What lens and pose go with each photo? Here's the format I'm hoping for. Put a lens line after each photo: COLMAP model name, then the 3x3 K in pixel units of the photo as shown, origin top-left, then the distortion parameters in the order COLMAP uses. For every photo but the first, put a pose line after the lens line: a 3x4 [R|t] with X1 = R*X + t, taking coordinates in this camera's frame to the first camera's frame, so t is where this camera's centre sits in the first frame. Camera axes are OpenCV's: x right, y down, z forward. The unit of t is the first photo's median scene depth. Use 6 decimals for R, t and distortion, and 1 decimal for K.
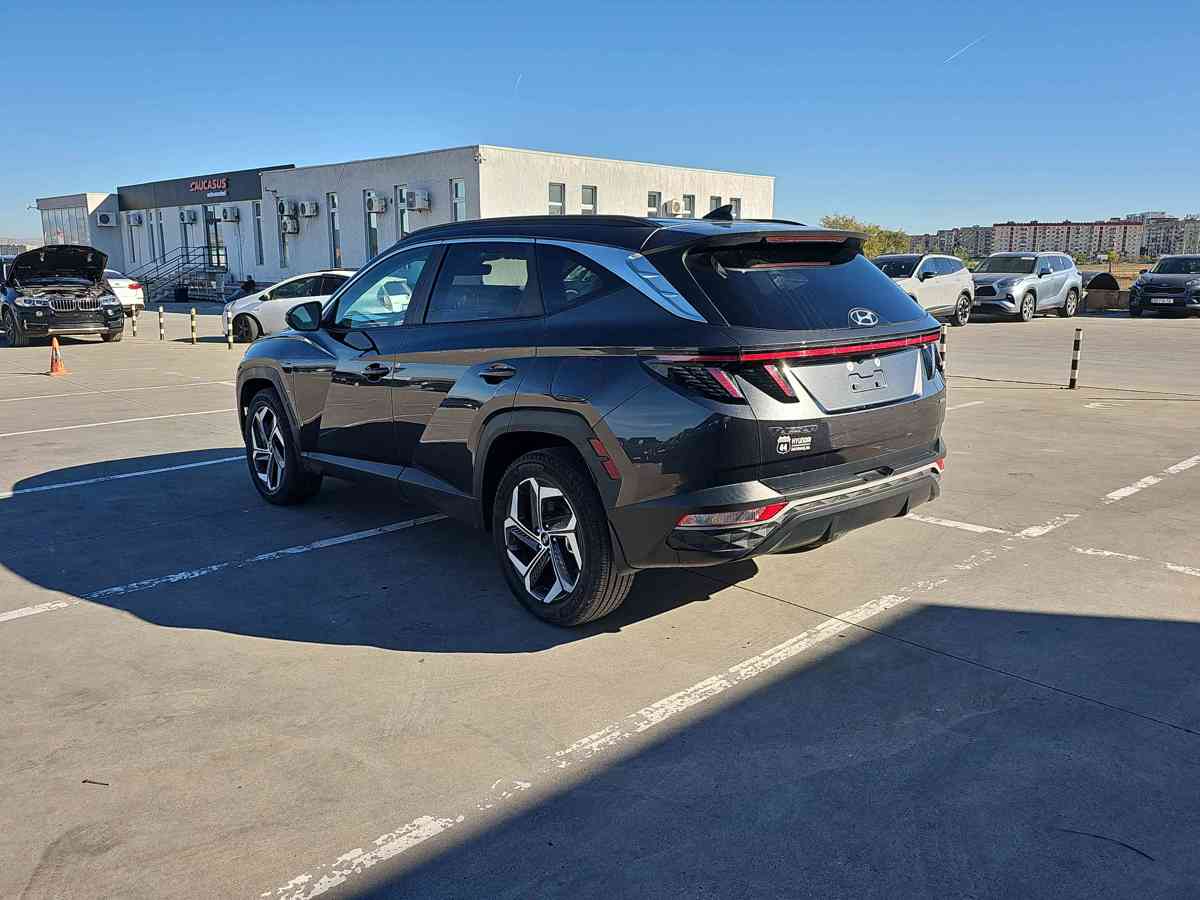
lens RADIAL K [[838.9, 0, 477.2], [0, 838.9, 497.4], [0, 0, 1]] dist [0.007514, -0.000930]
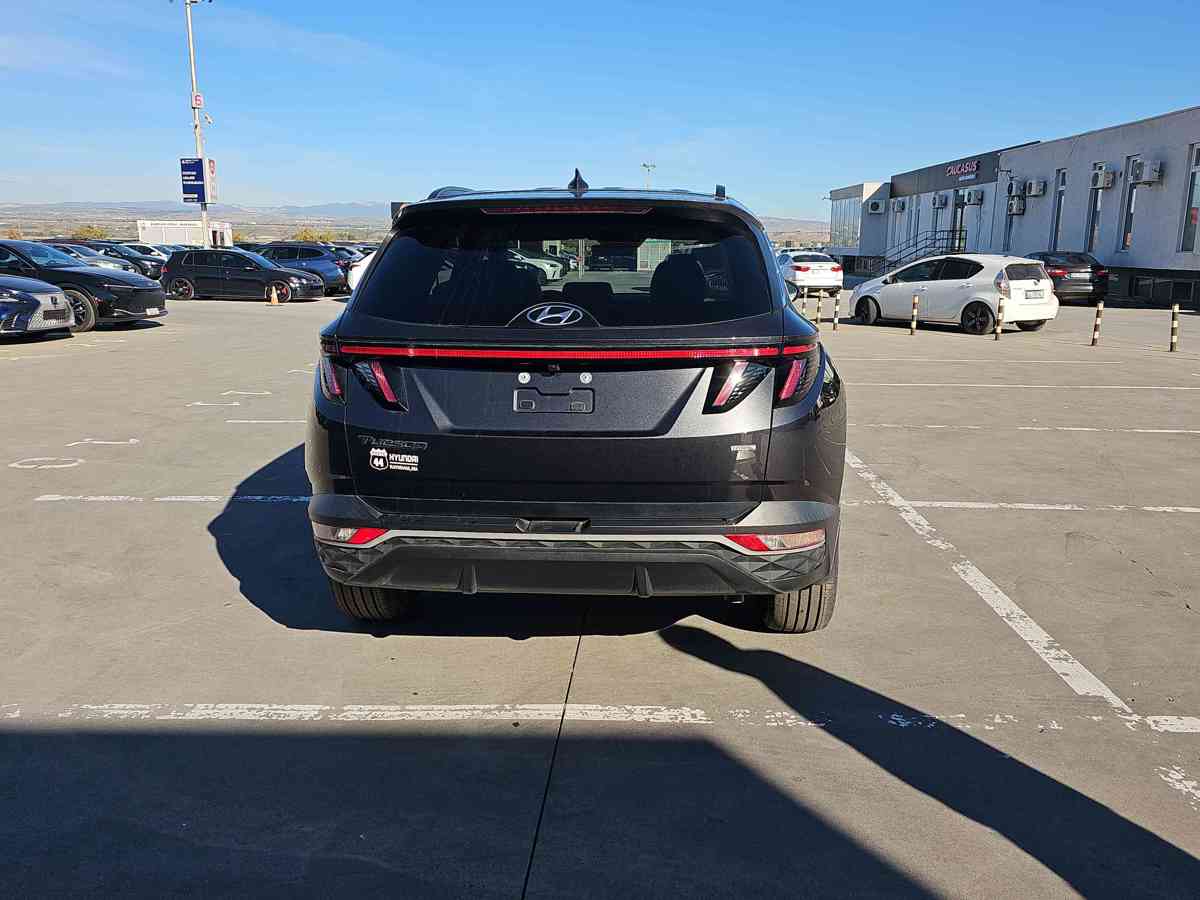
lens RADIAL K [[797.0, 0, 600.0], [0, 797.0, 450.0], [0, 0, 1]] dist [0.072079, -0.067105]
pose [[0.764459, 0.156191, -0.625465, 0.780255], [-0.172027, 0.984450, 0.035581, -0.104254], [0.621296, 0.080396, 0.779440, 0.386588]]
